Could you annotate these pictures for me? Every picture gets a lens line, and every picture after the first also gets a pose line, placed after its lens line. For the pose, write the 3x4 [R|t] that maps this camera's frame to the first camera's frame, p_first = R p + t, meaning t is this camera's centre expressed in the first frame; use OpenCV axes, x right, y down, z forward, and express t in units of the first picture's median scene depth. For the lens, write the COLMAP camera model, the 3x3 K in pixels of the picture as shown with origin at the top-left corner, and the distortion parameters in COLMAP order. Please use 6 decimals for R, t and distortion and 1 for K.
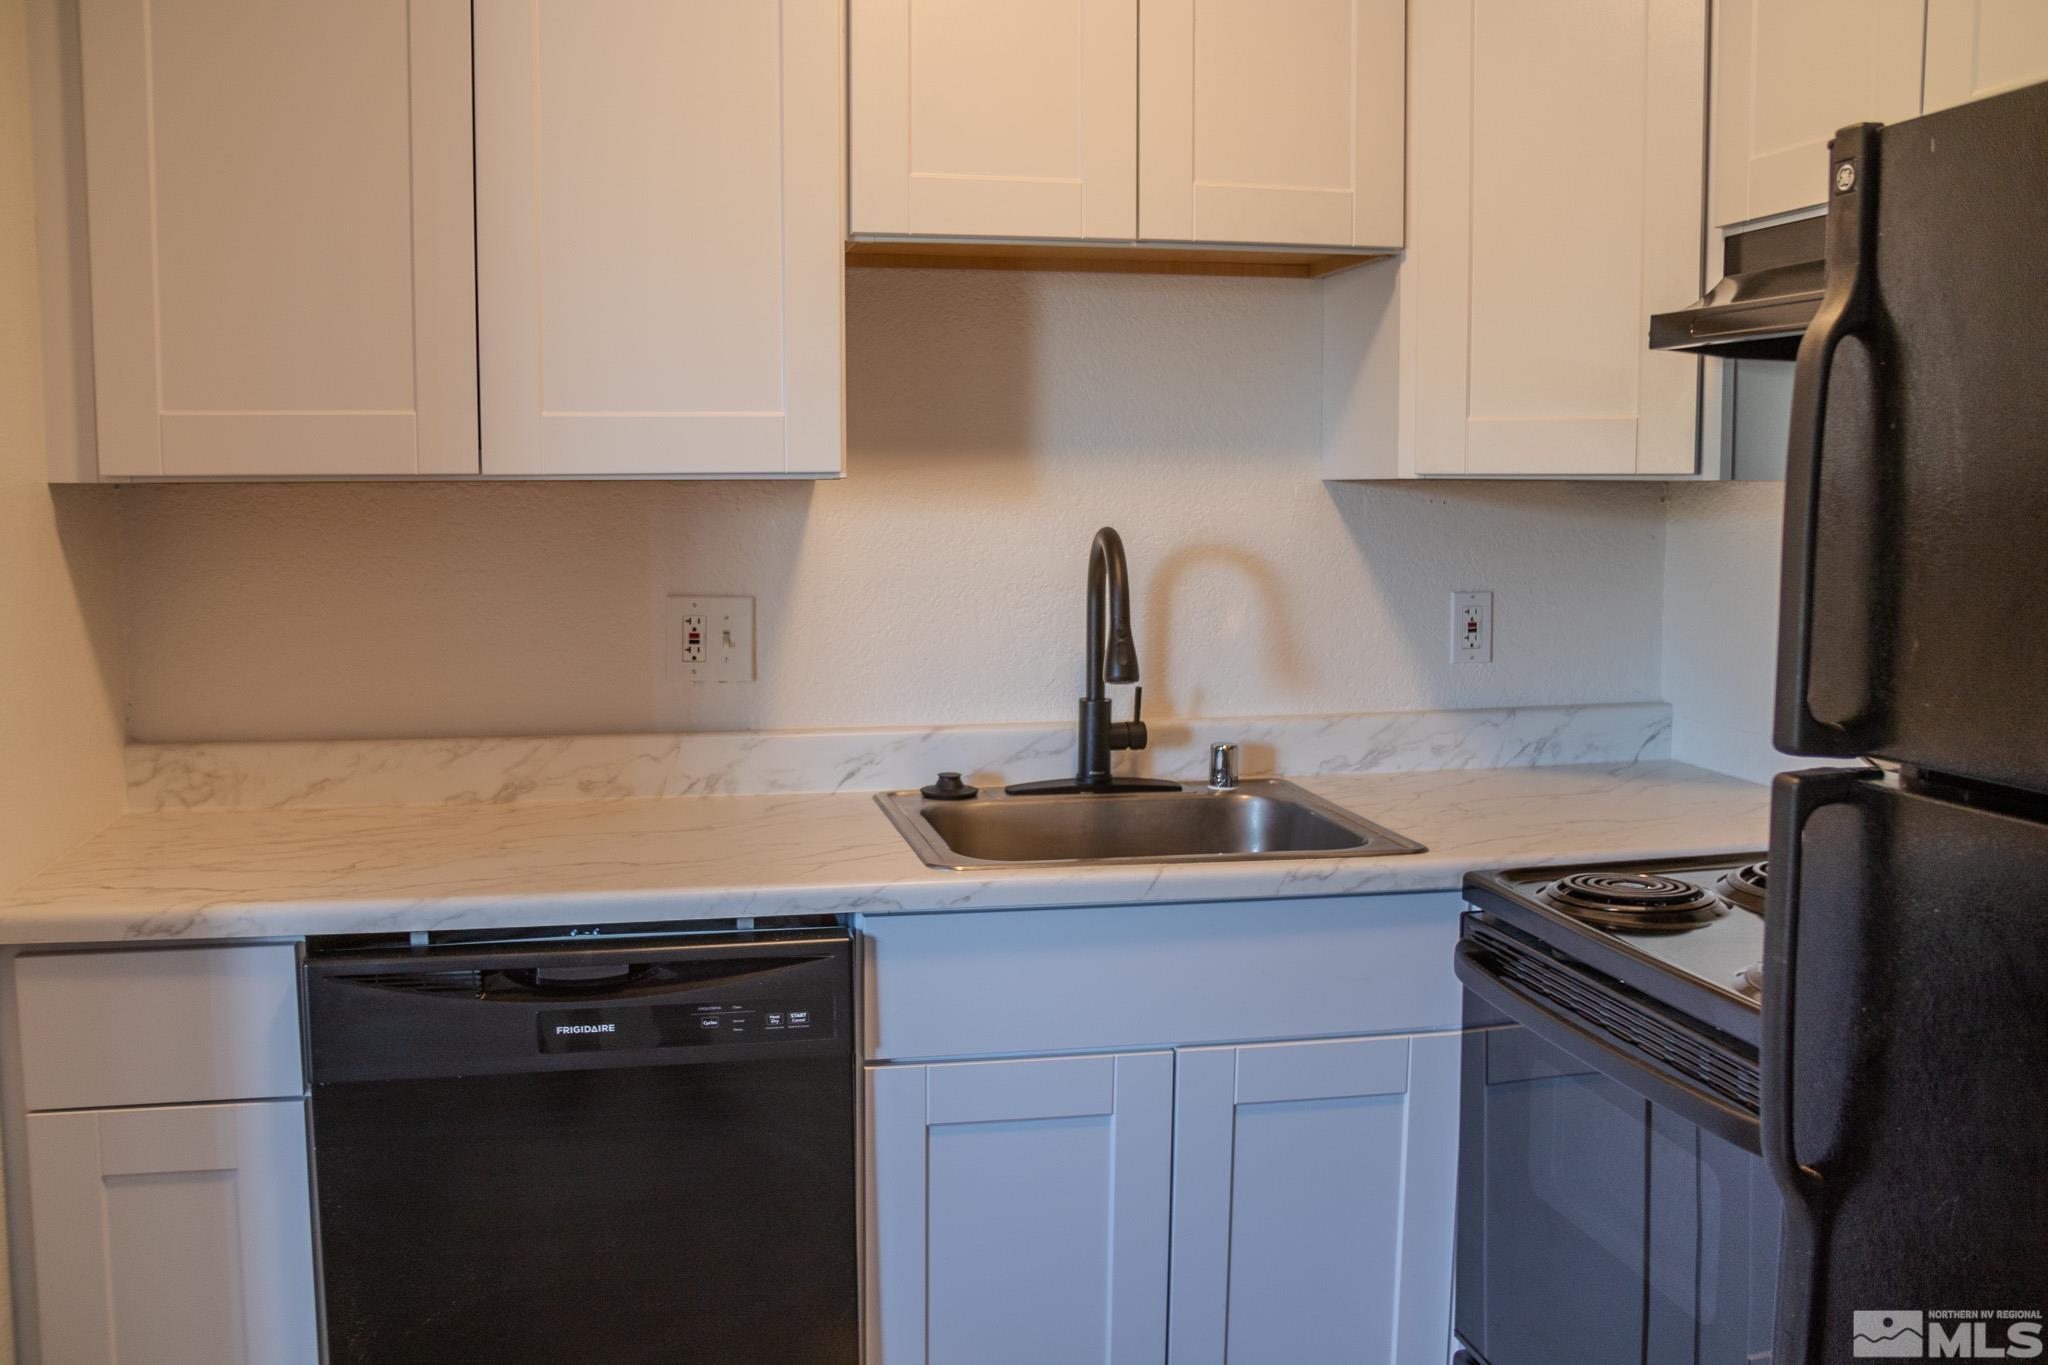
lens RADIAL K [[1839.8, 0, 1013.4], [0, 1839.8, 686.0], [0, 0, 1]] dist [-0.102752, 0.039744]
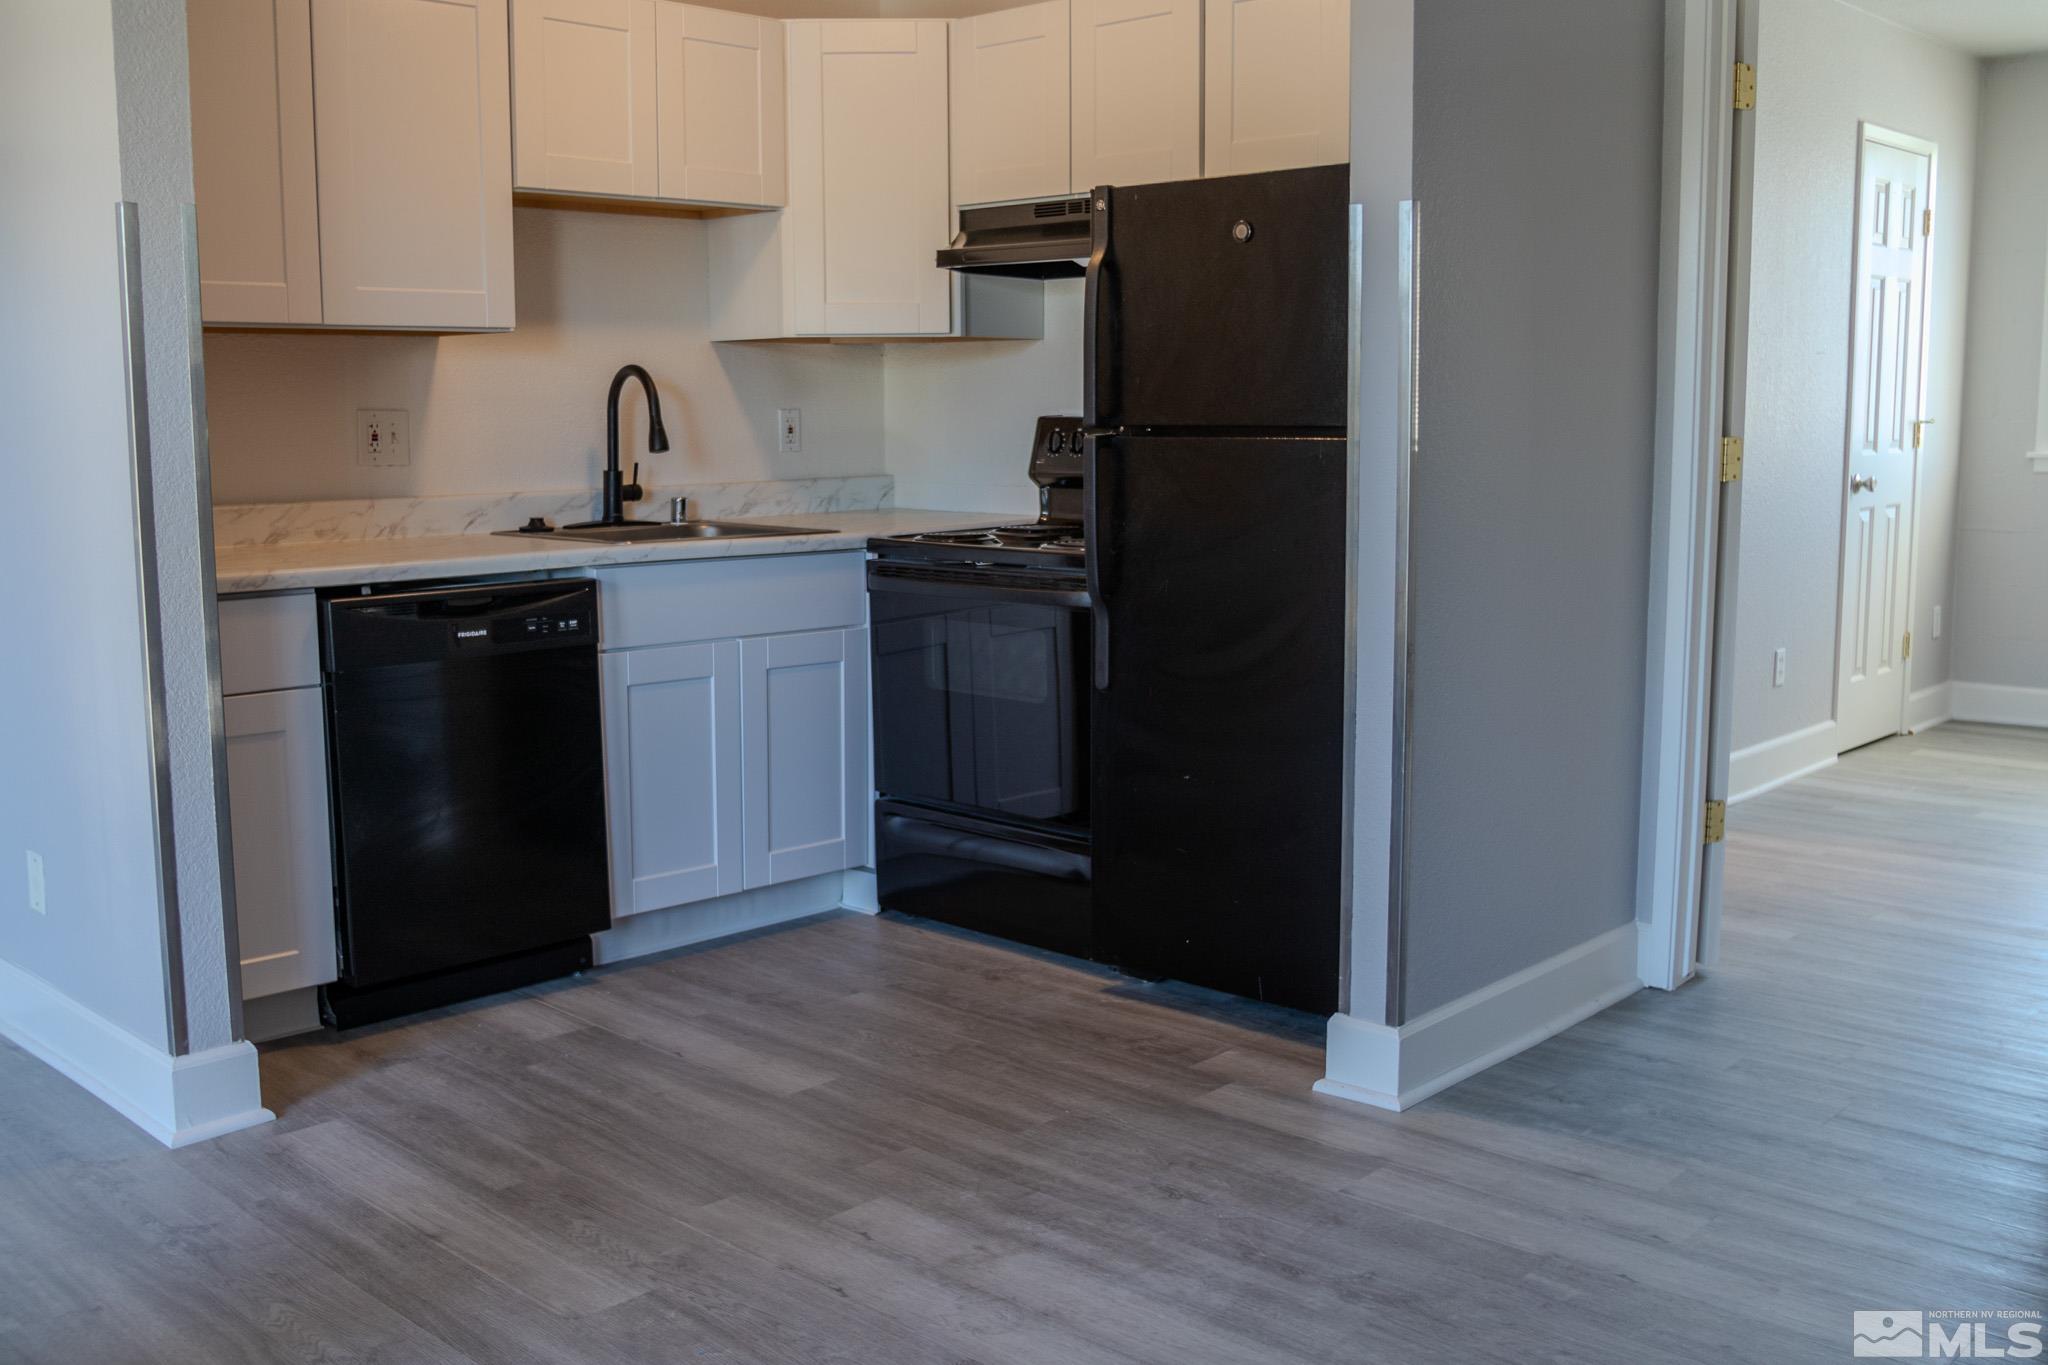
lens RADIAL K [[1974.7, 0, 1029.3], [0, 1974.7, 681.5], [0, 0, 1]] dist [-0.125757, 0.000000]
pose [[0.818799, -0.079526, 0.568546, -0.714071], [0.063673, 0.996829, 0.047734, 0.145632], [-0.570539, -0.002884, 0.821265, -0.710103]]
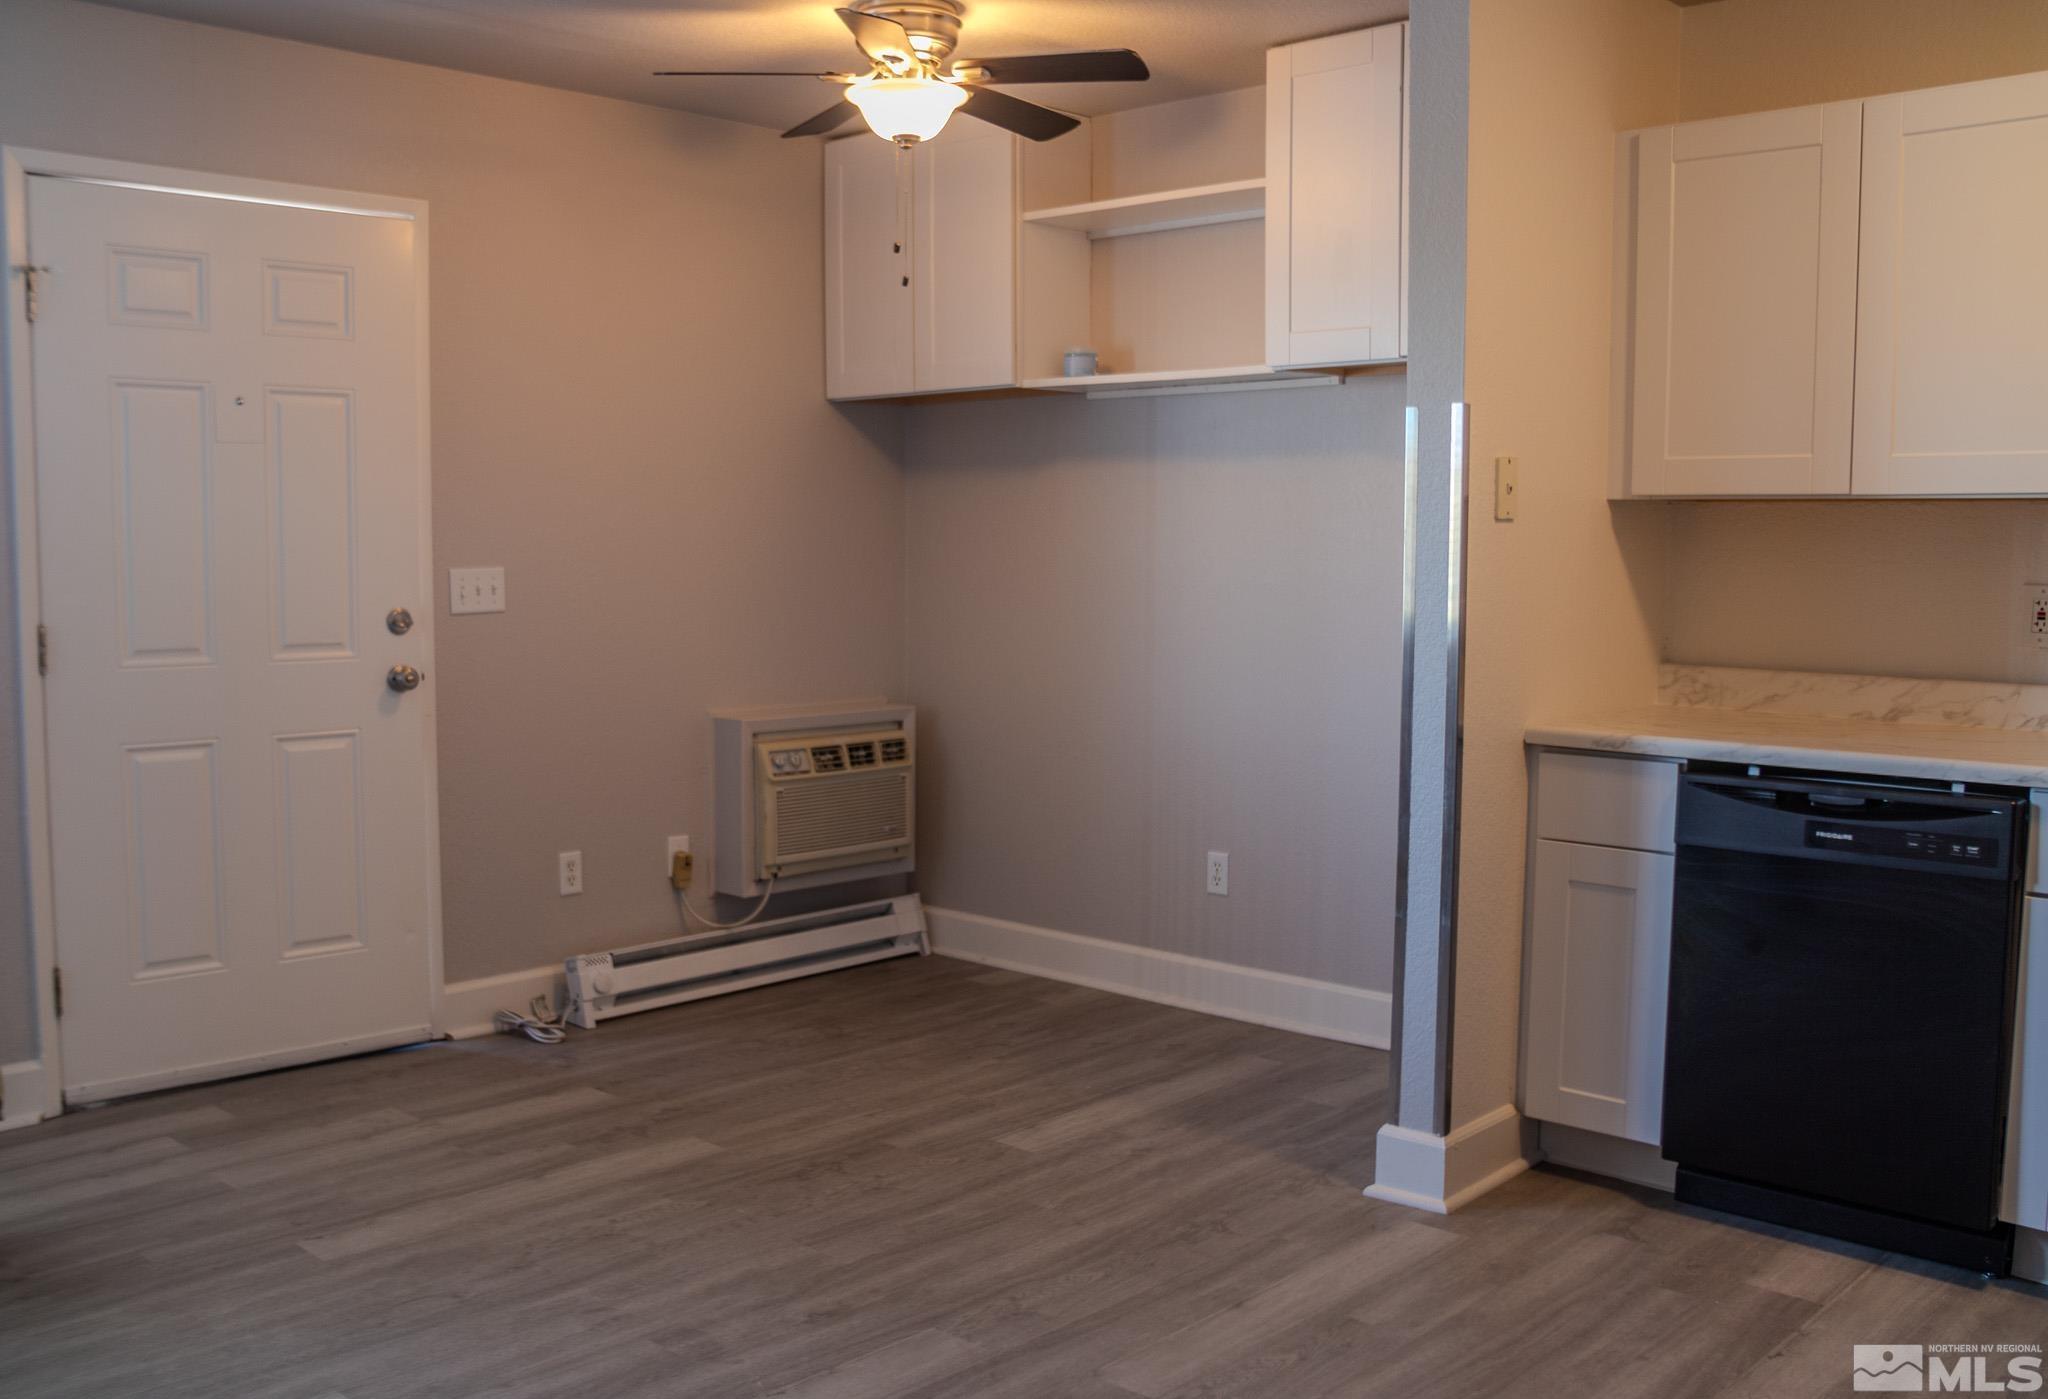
lens RADIAL K [[1951.9, 0, 1032.4], [0, 1951.9, 702.5], [0, 0, 1]] dist [-0.031211, 0.000000]
pose [[0.576878, 0.074528, -0.813423, 0.606355], [-0.093009, 0.995345, 0.025234, 0.076452], [0.811518, 0.061099, 0.581125, -0.473036]]
